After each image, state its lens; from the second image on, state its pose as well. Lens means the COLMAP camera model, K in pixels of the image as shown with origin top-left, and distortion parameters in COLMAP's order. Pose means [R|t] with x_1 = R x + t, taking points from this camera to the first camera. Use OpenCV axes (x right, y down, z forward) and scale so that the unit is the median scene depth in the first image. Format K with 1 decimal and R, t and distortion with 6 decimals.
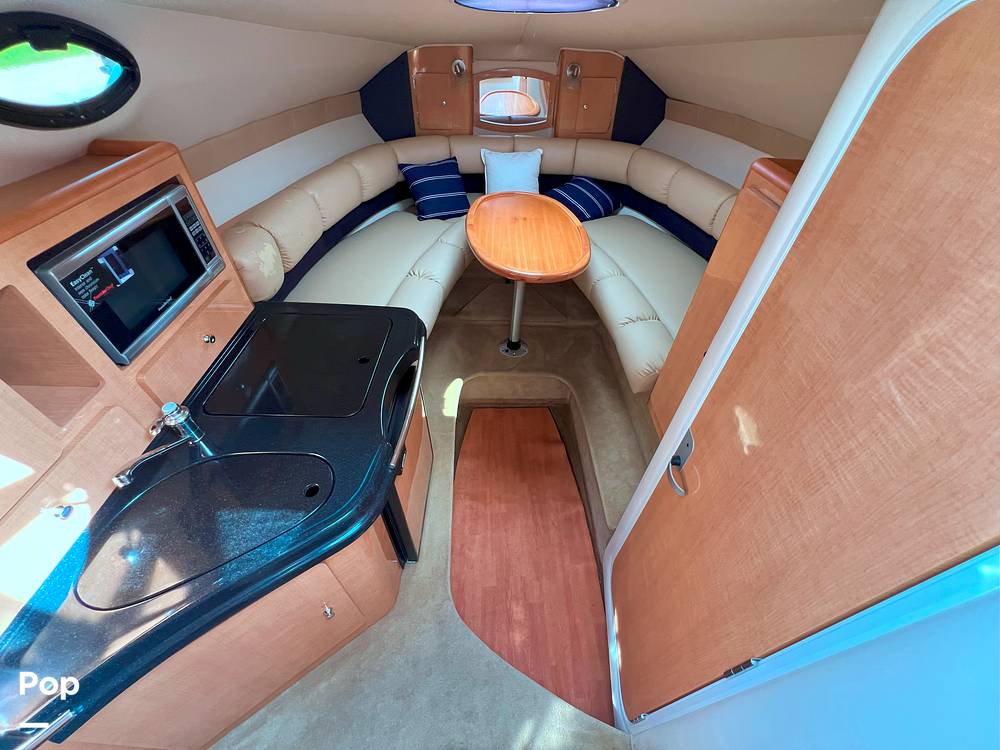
lens RADIAL K [[402.1, 0, 500.0], [0, 402.1, 375.0], [0, 0, 1]] dist [0.001760, 0.000051]
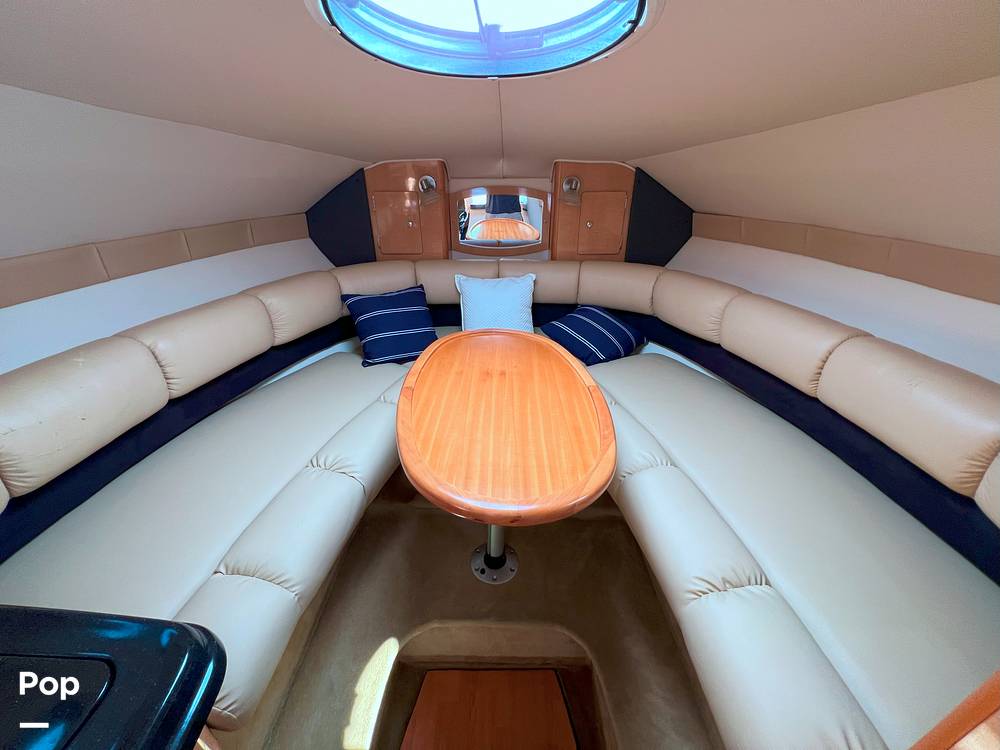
lens RADIAL K [[402.1, 0, 500.0], [0, 402.1, 375.0], [0, 0, 1]] dist [0.001760, 0.000051]
pose [[0.999451, -0.008080, -0.032120, 0.063358], [-0.000811, 0.963526, -0.267613, -0.178111], [0.033111, 0.267492, 0.962991, 0.325057]]
